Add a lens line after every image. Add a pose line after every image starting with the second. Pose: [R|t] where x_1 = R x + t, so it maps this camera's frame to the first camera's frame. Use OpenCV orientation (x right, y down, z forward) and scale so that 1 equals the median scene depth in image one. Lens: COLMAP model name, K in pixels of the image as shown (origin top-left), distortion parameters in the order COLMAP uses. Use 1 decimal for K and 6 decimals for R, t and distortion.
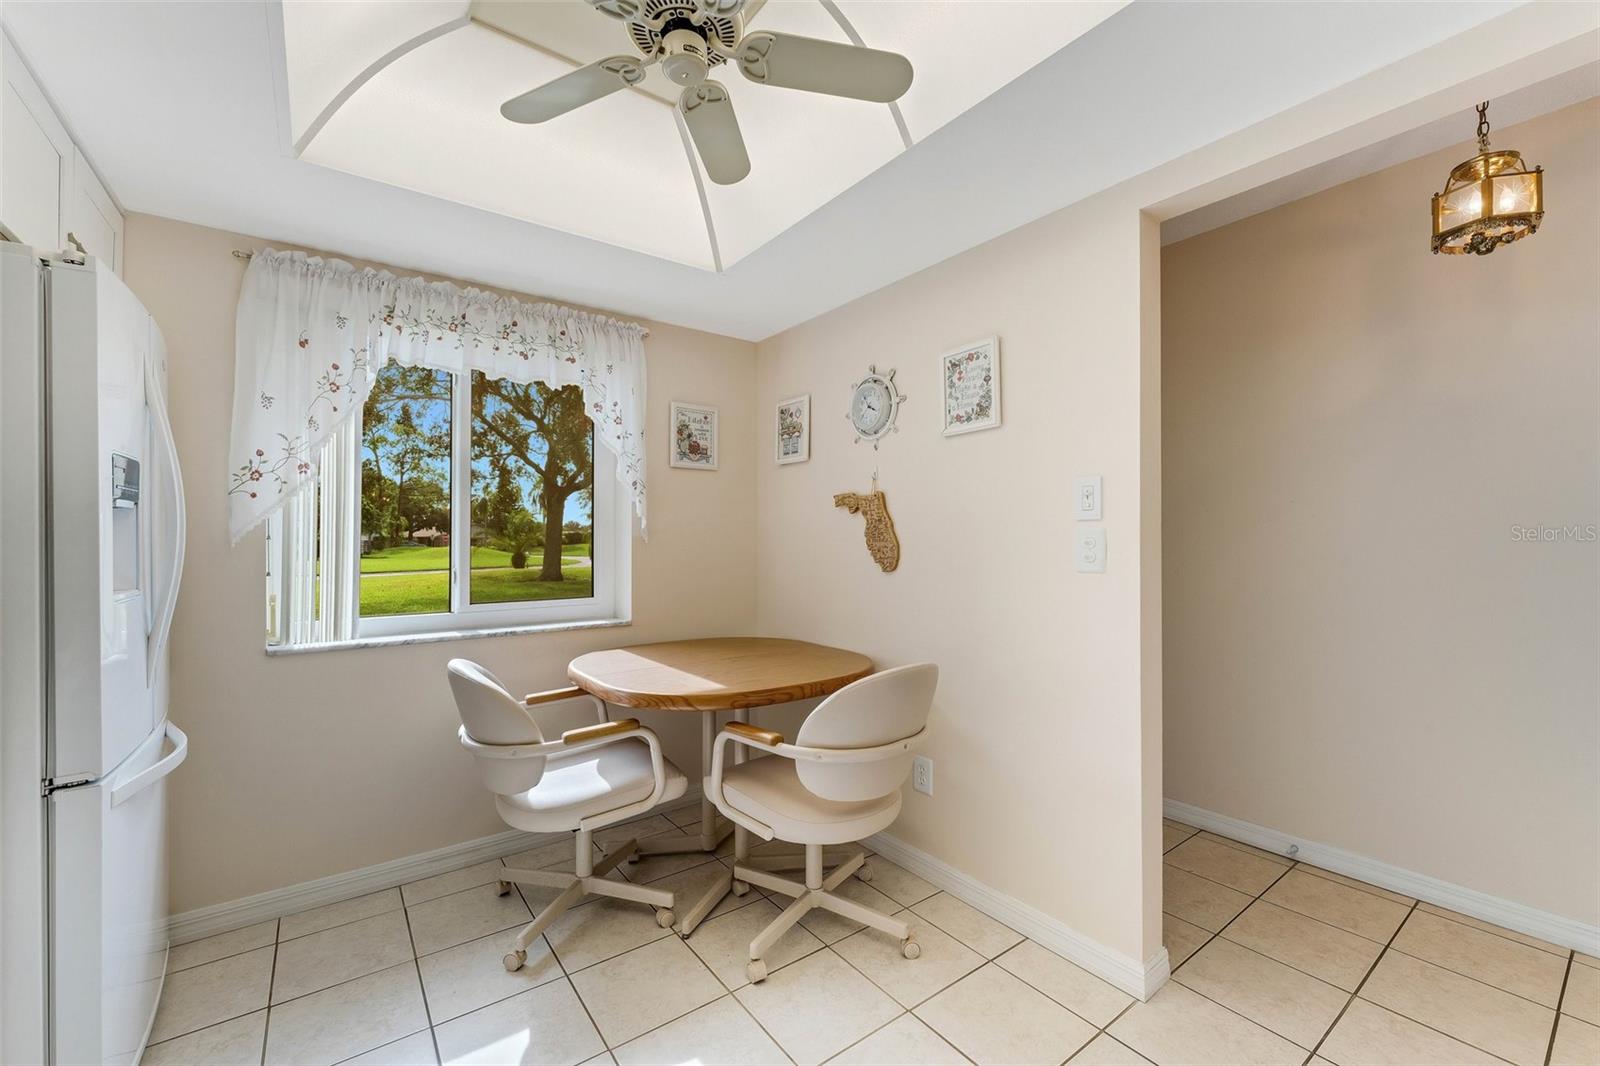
lens RADIAL K [[656.5, 0, 795.7], [0, 656.5, 531.1], [0, 0, 1]] dist [-0.004076, -0.000604]
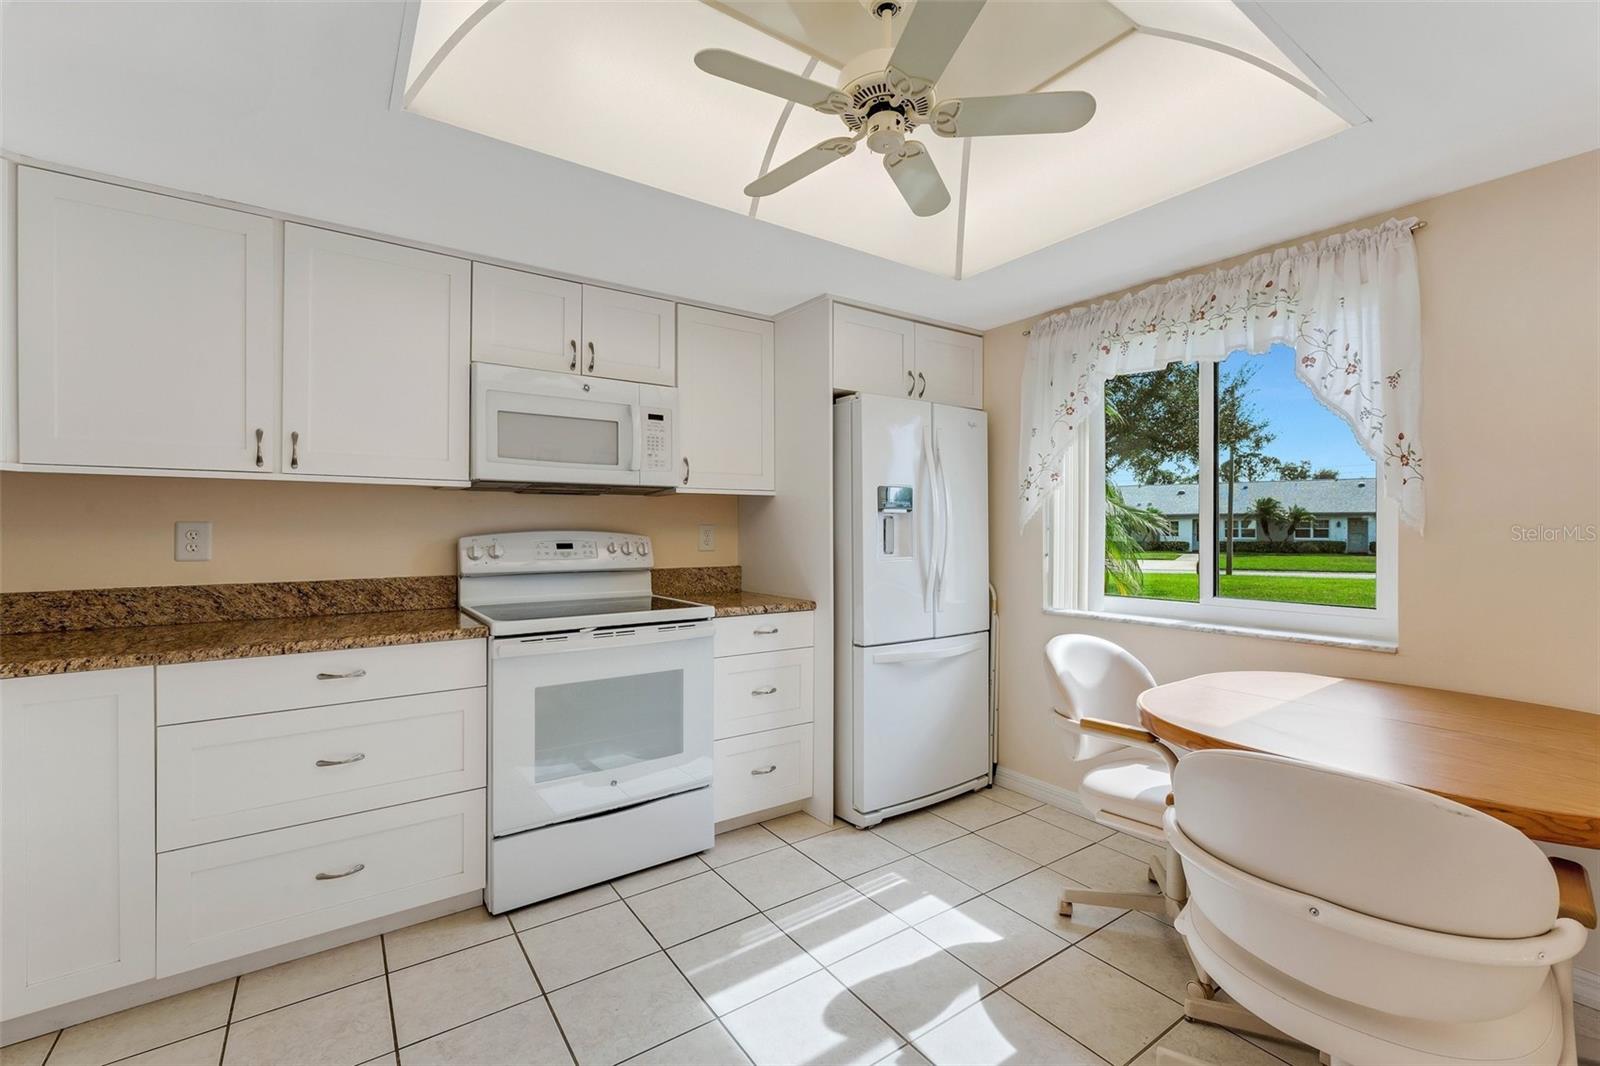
lens RADIAL K [[656.5, 0, 790.0], [0, 656.5, 531.4], [0, 0, 1]] dist [-0.004076, -0.000604]
pose [[-0.017519, 0.004135, -0.999838, 0.568217], [0.010450, 0.999938, 0.003952, 0.004724], [0.999792, -0.010379, -0.017561, 0.459831]]
